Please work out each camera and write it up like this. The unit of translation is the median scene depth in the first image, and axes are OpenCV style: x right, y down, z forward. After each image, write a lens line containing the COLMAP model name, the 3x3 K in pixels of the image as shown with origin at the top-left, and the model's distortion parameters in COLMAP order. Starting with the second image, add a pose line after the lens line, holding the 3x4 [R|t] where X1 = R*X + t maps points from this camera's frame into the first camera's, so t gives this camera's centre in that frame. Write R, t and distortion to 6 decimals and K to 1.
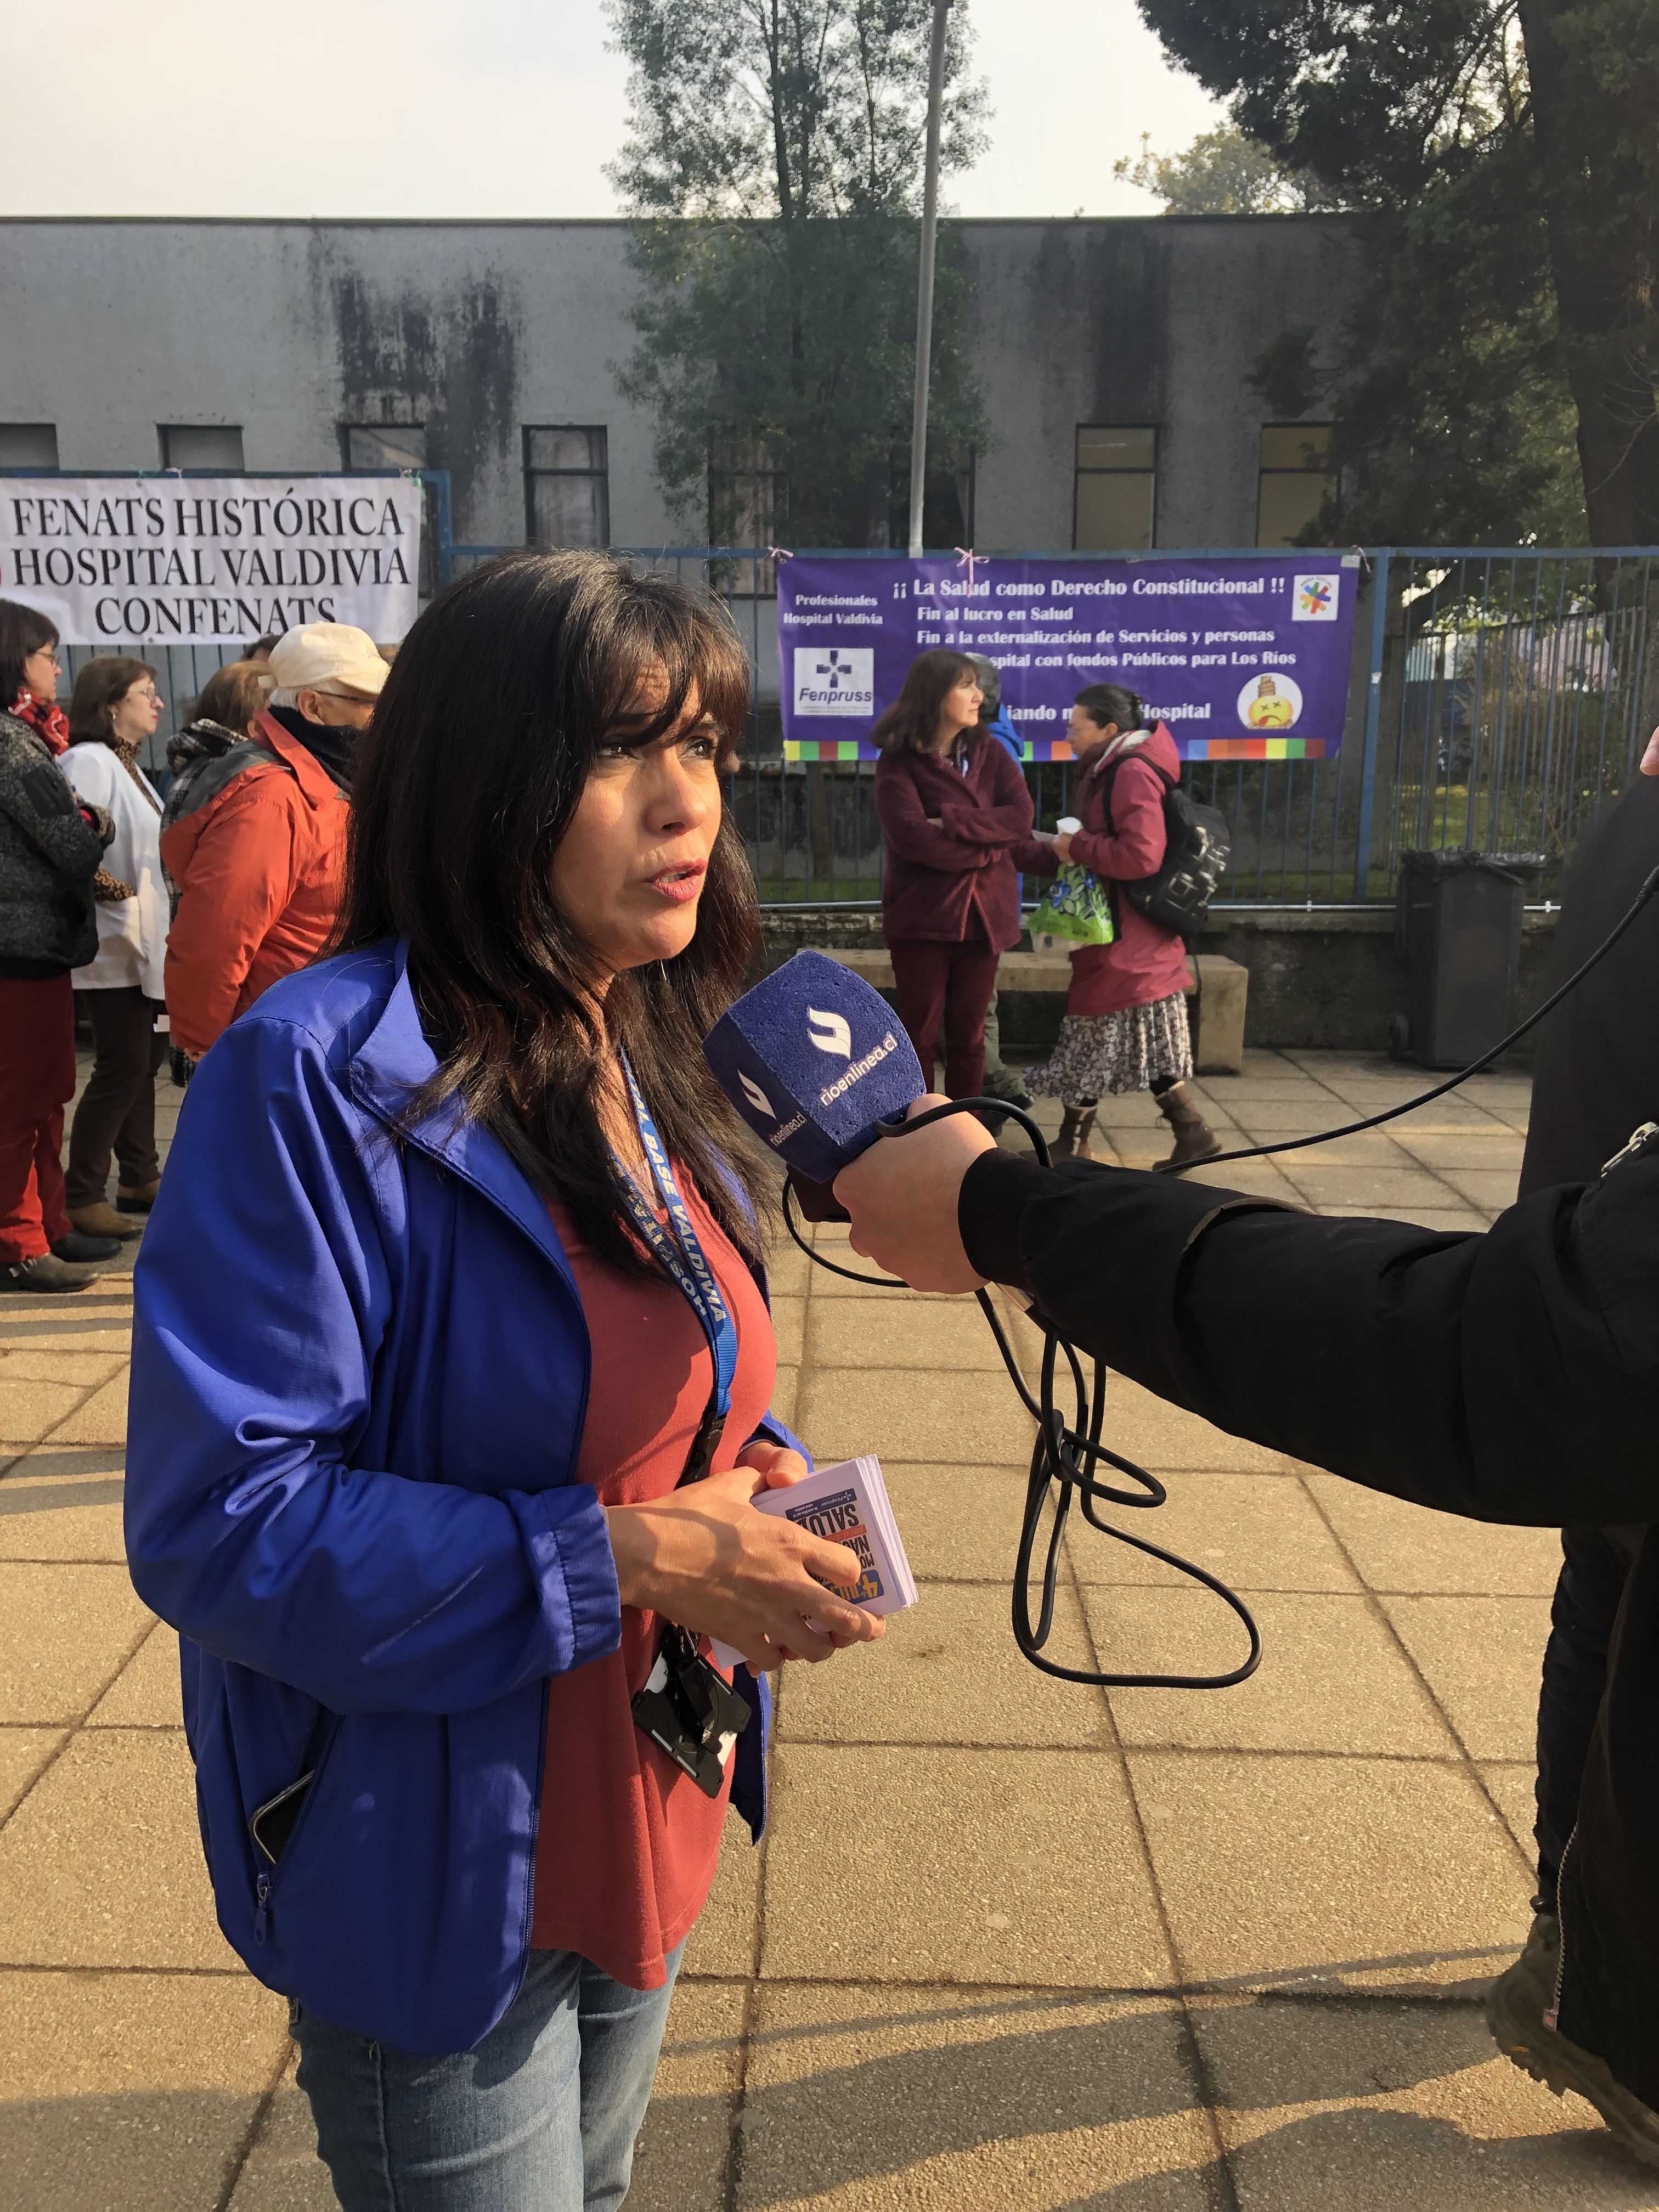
lens RADIAL K [[1803.6, 0, 844.3], [0, 1803.6, 1080.0], [0, 0, 1]] dist [0.140590, -0.294188]
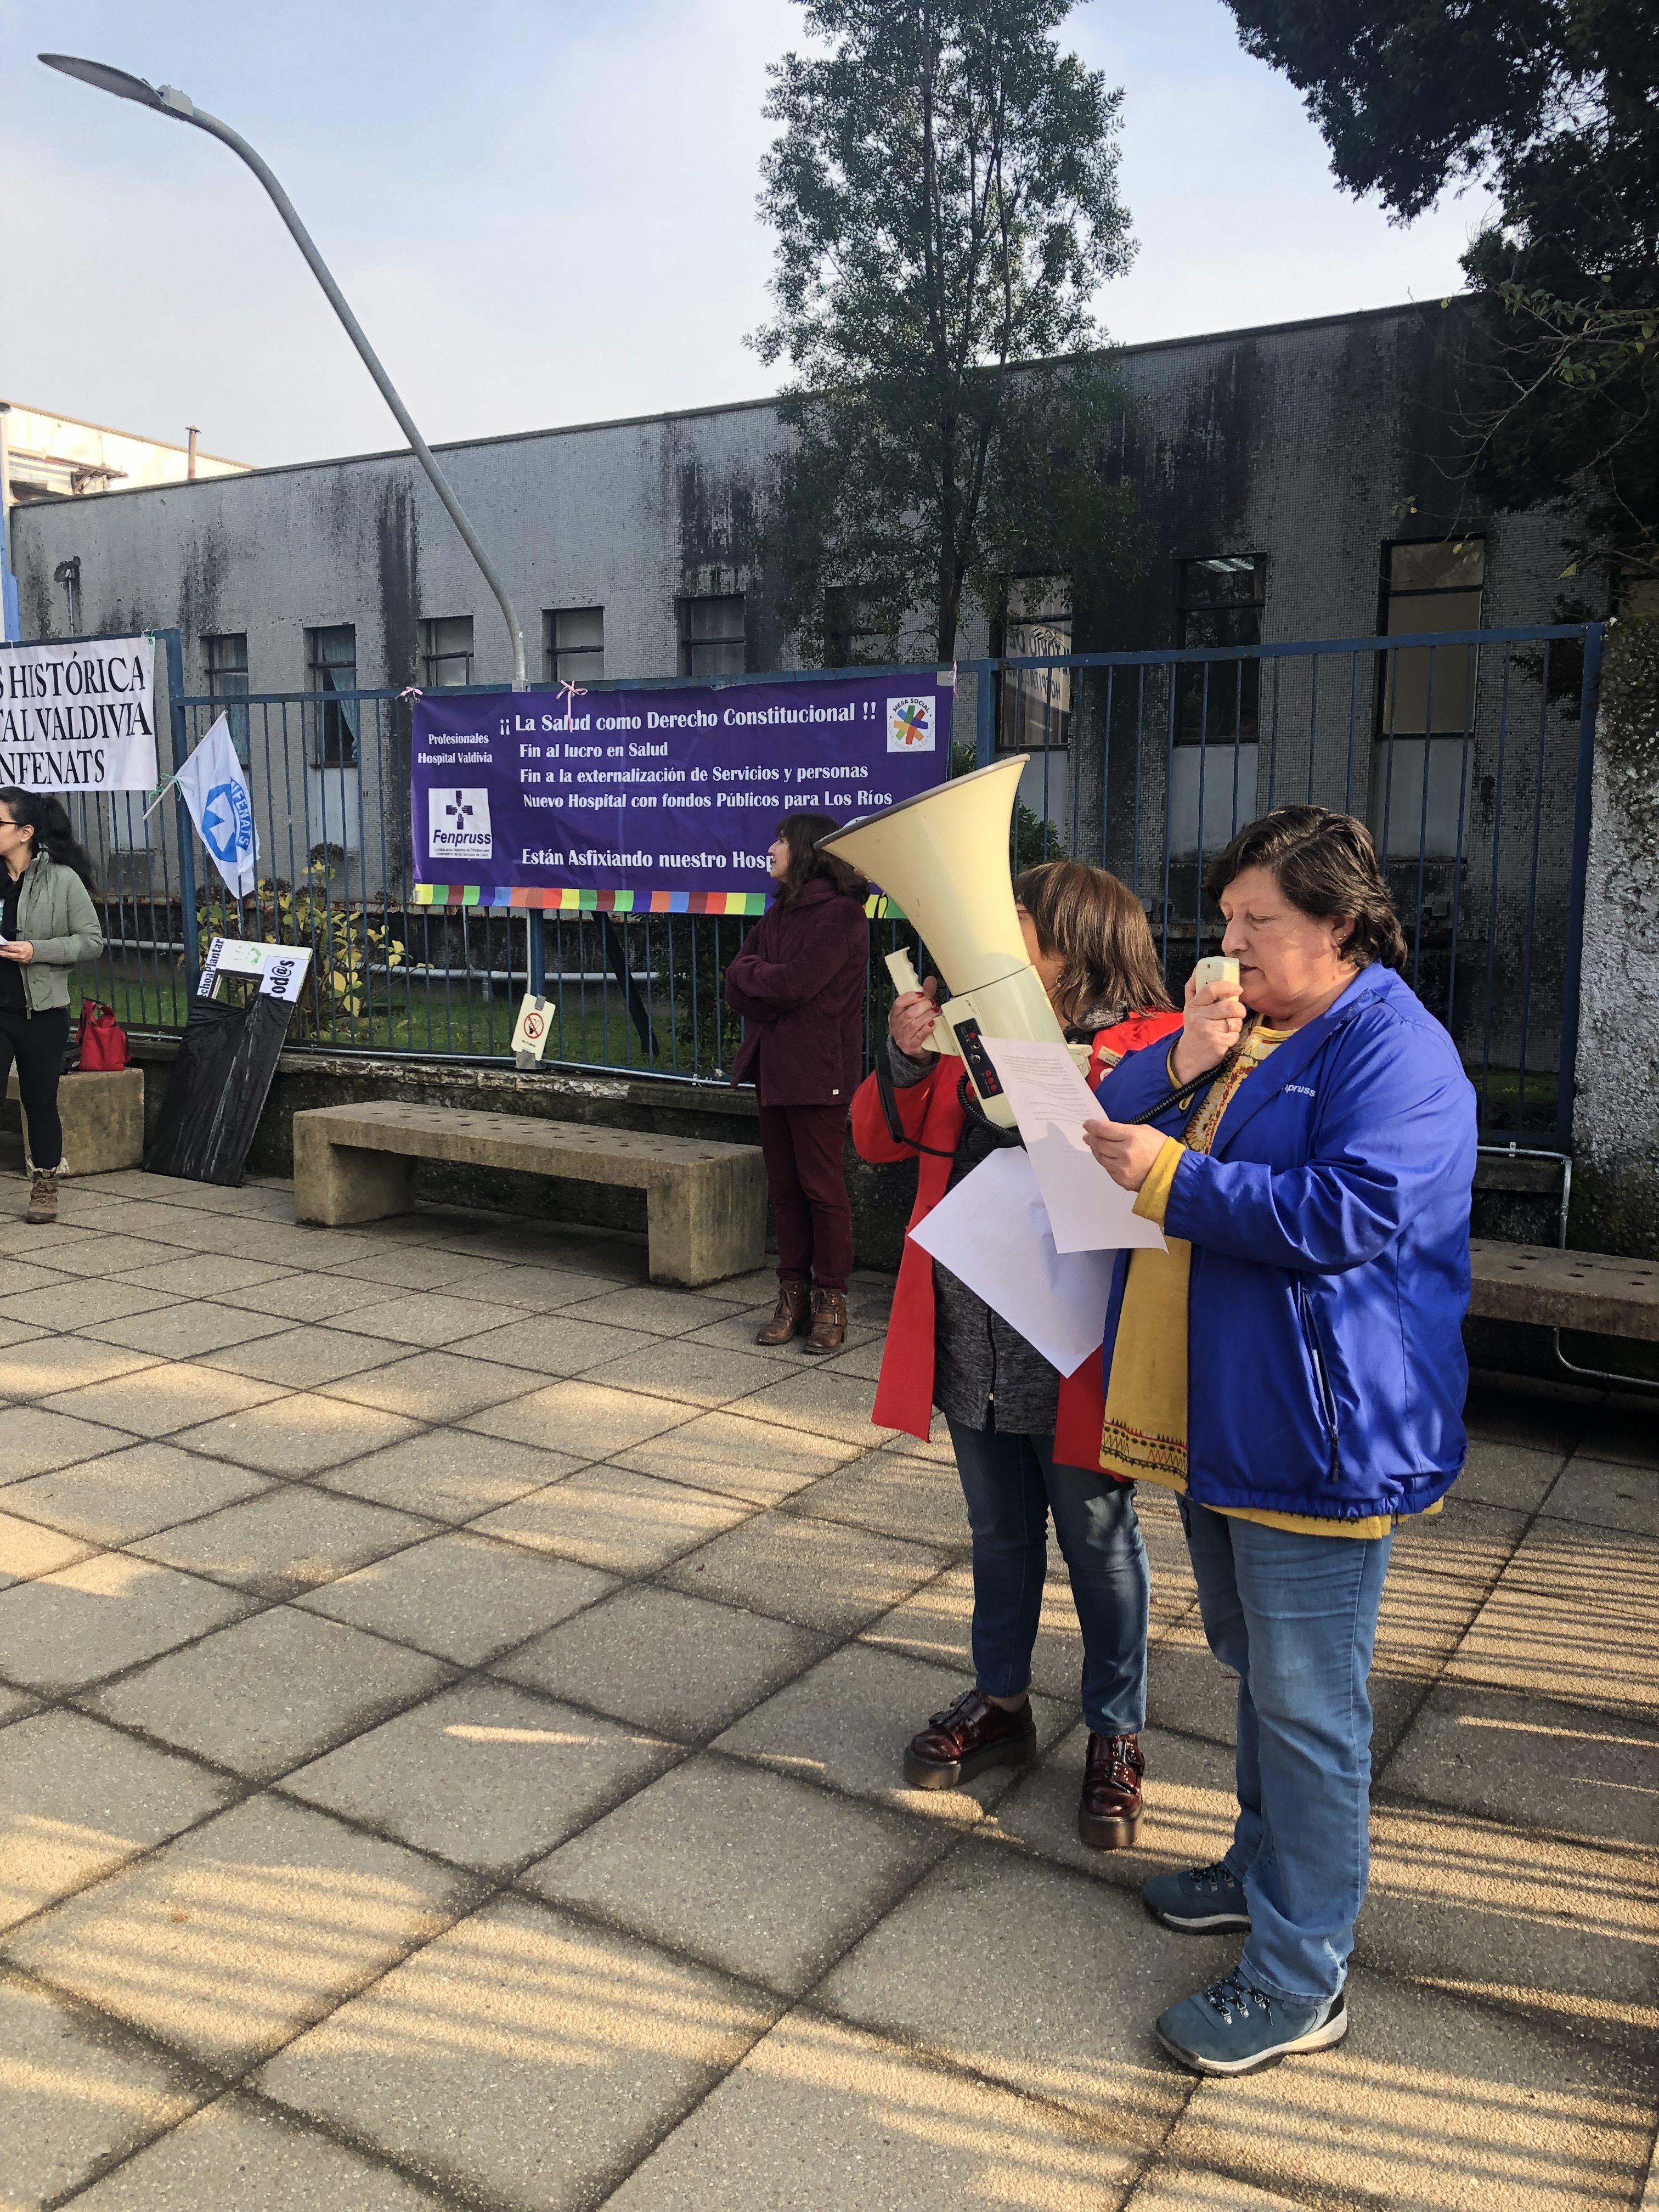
lens RADIAL K [[1780.2, 0, 827.4], [0, 1780.2, 1114.2], [0, 0, 1]] dist [0.092222, -0.177523]
pose [[0.857421, 0.081562, -0.508112, 0.643944], [-0.115509, 0.992669, -0.035574, -0.058788], [0.501486, 0.089193, 0.860556, 0.310479]]
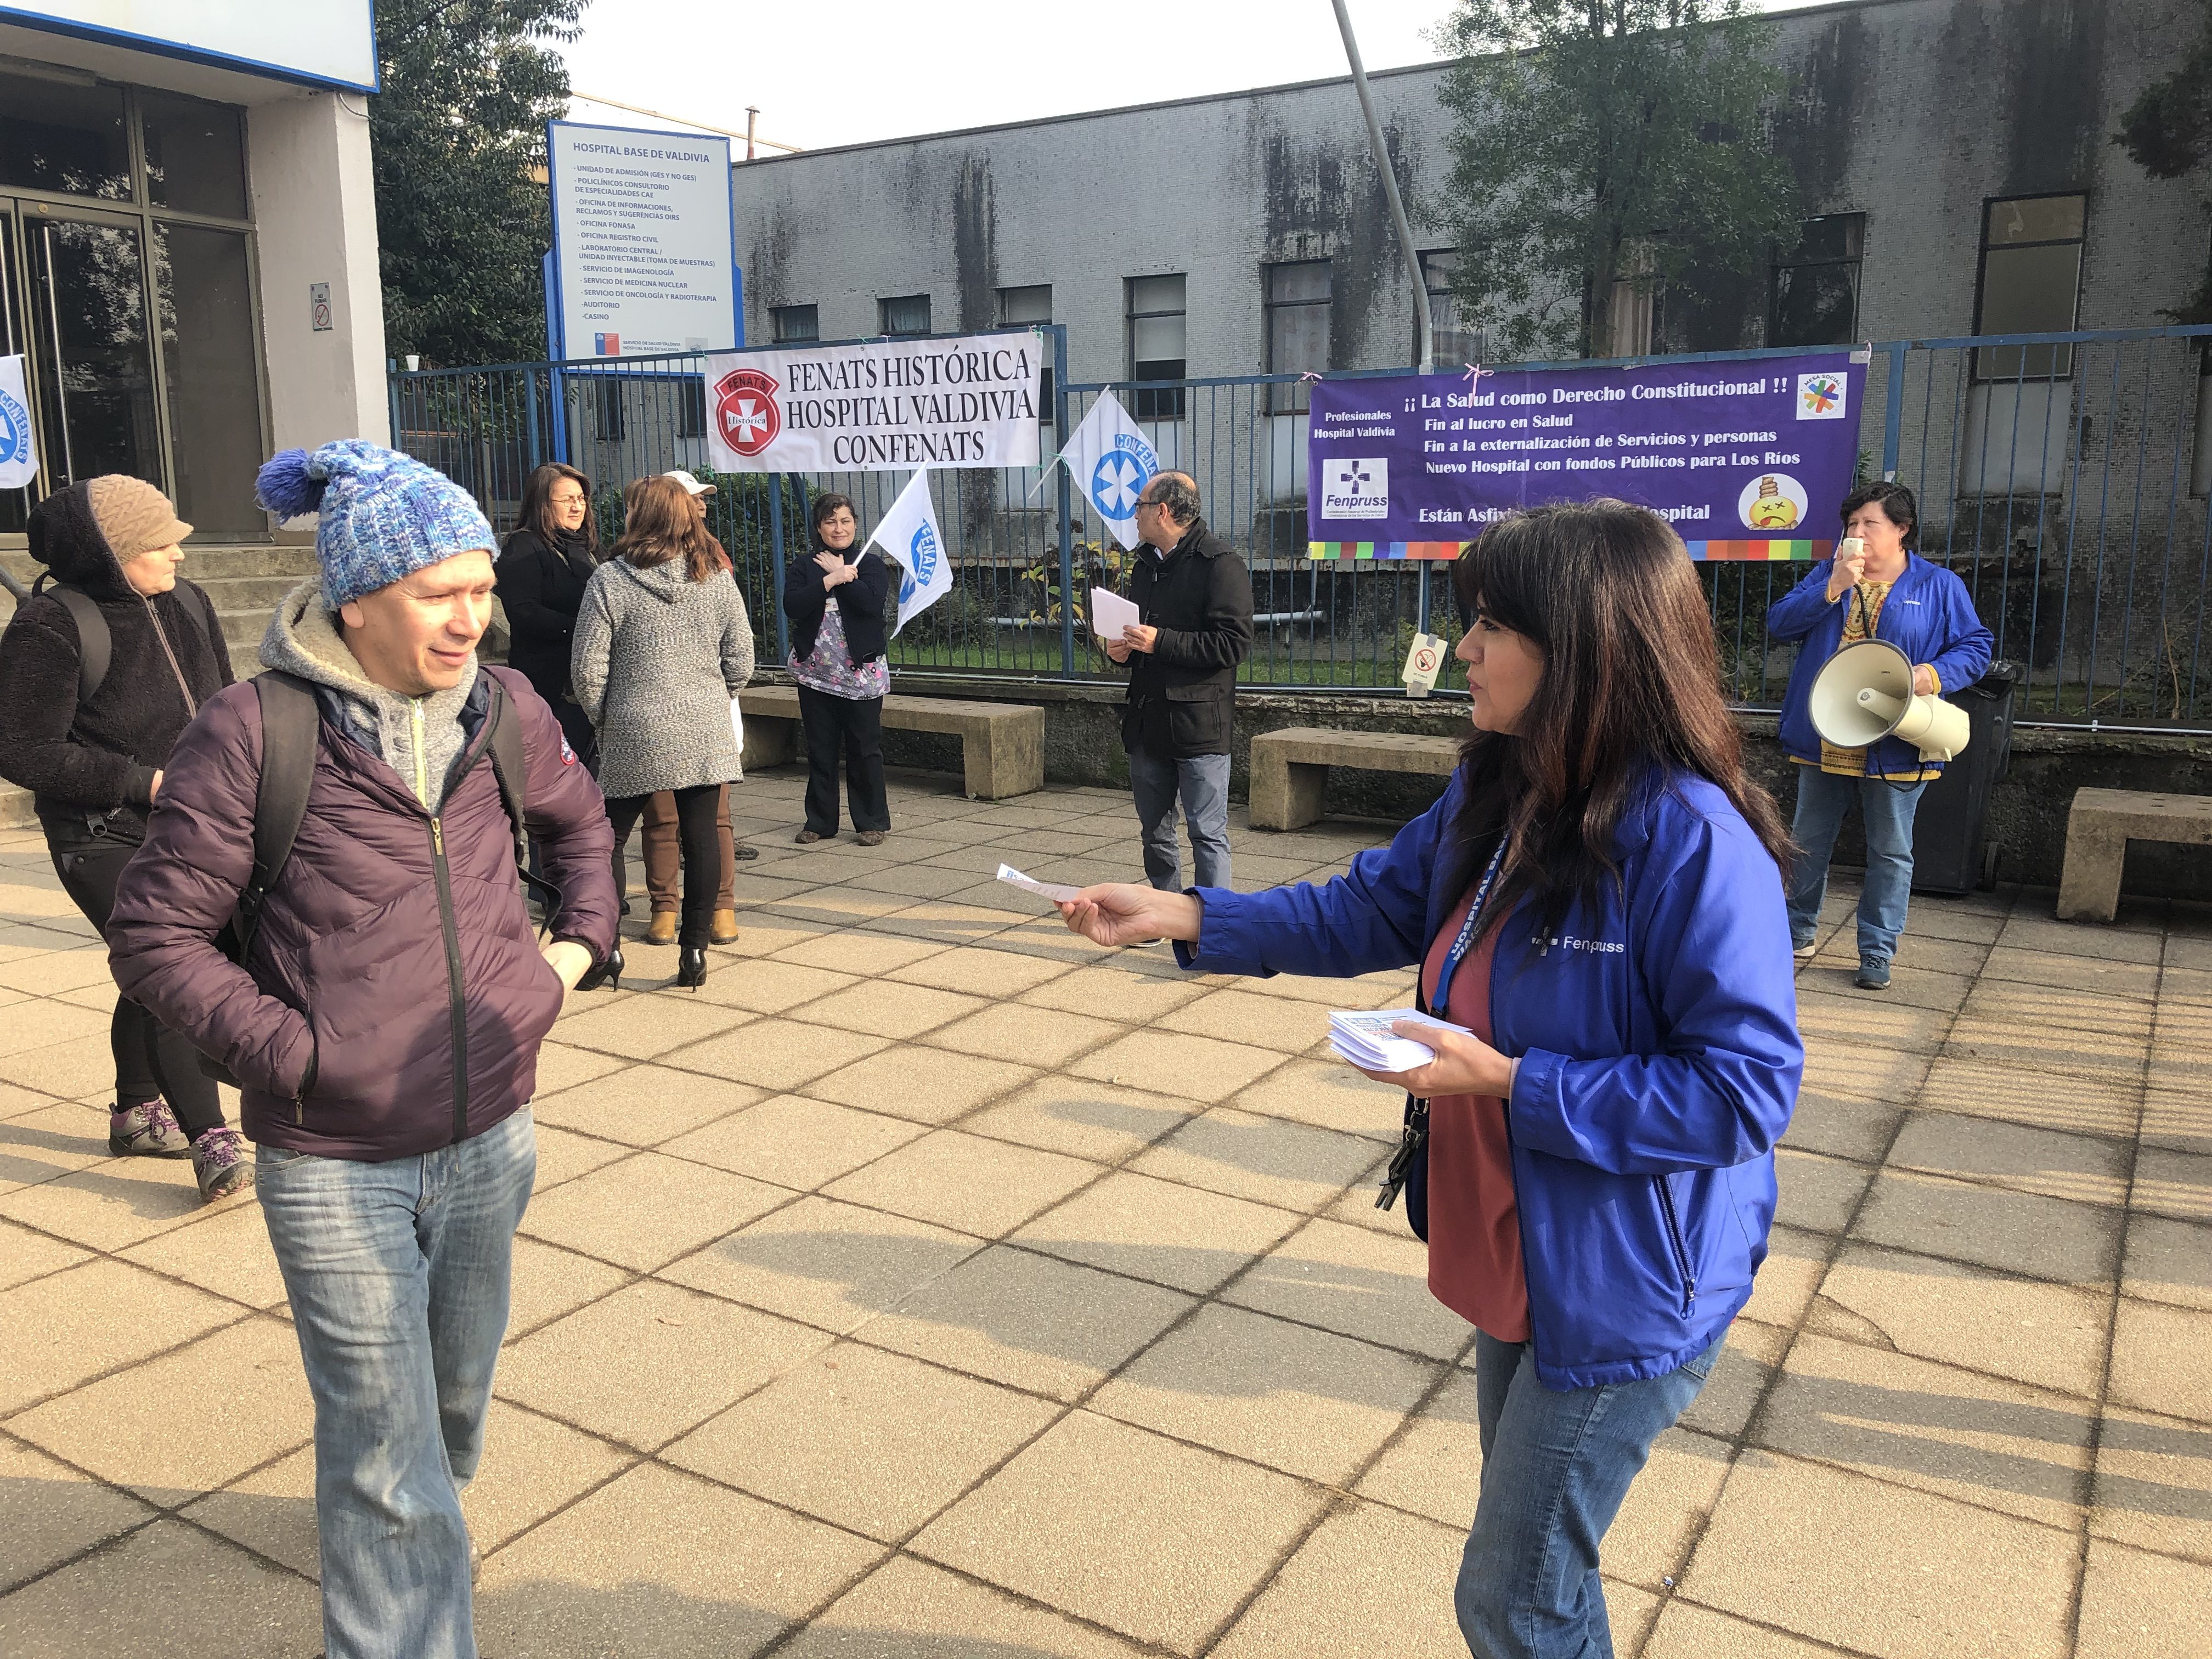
lens RADIAL K [[1806.6, 0, 1112.4], [0, 1806.6, 827.6], [0, 0, 1]] dist [0.044268, -0.005665]
pose [[0.859945, 0.079986, -0.504081, 0.439403], [-0.091780, 0.995778, 0.001434, -0.002180], [0.502068, 0.045032, 0.863655, -0.014794]]
